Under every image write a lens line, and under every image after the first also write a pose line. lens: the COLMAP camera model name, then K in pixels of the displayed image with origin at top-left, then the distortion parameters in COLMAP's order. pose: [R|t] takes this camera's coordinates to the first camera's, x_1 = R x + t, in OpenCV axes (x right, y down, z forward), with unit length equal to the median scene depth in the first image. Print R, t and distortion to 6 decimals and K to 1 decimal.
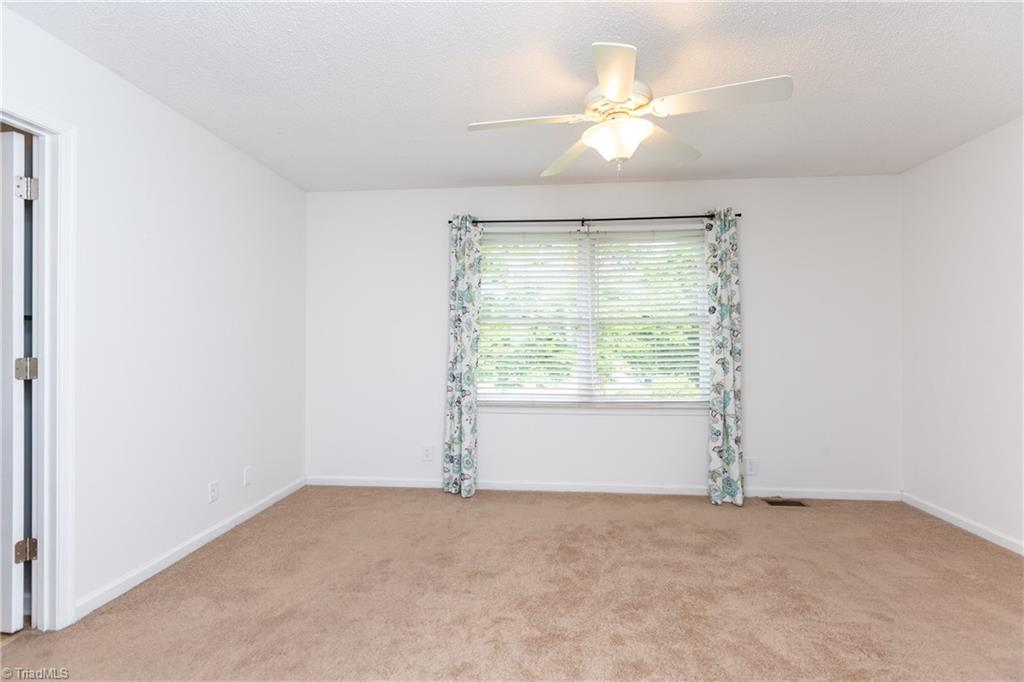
lens RADIAL K [[462.3, 0, 512.0], [0, 462.3, 341.0], [0, 0, 1]] dist [0.000221, 0.000217]
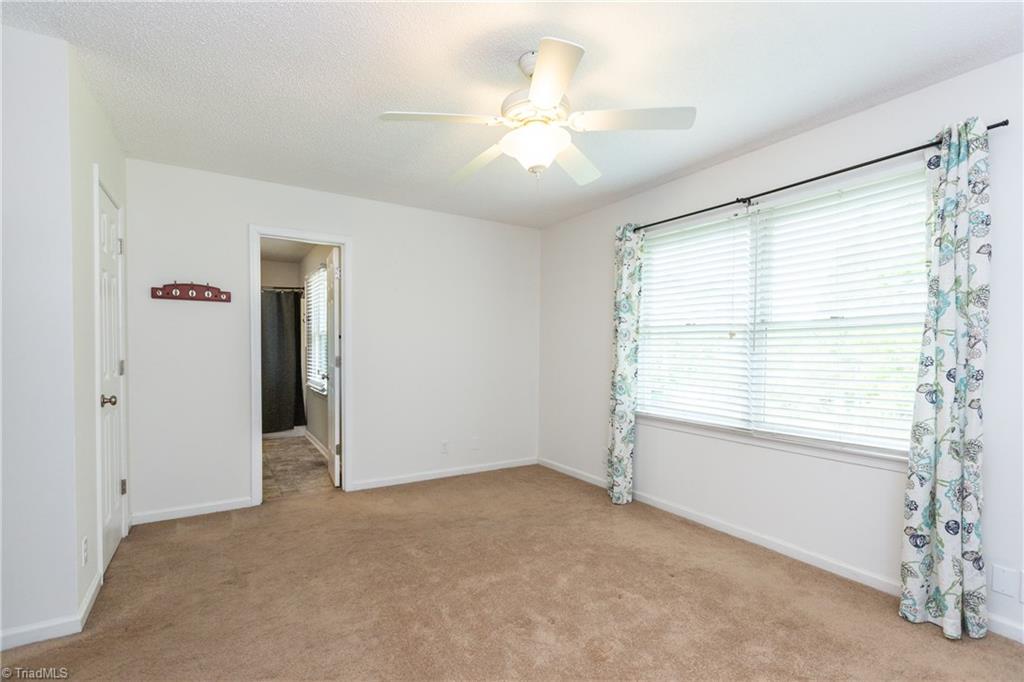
lens RADIAL K [[465.9, 0, 511.3], [0, 465.9, 366.7], [0, 0, 1]] dist [0.000974, 0.000026]
pose [[0.601193, 0.035838, -0.798300, 0.597706], [-0.009150, 0.999237, 0.037968, -0.002294], [0.799052, -0.015521, 0.601062, 0.206115]]
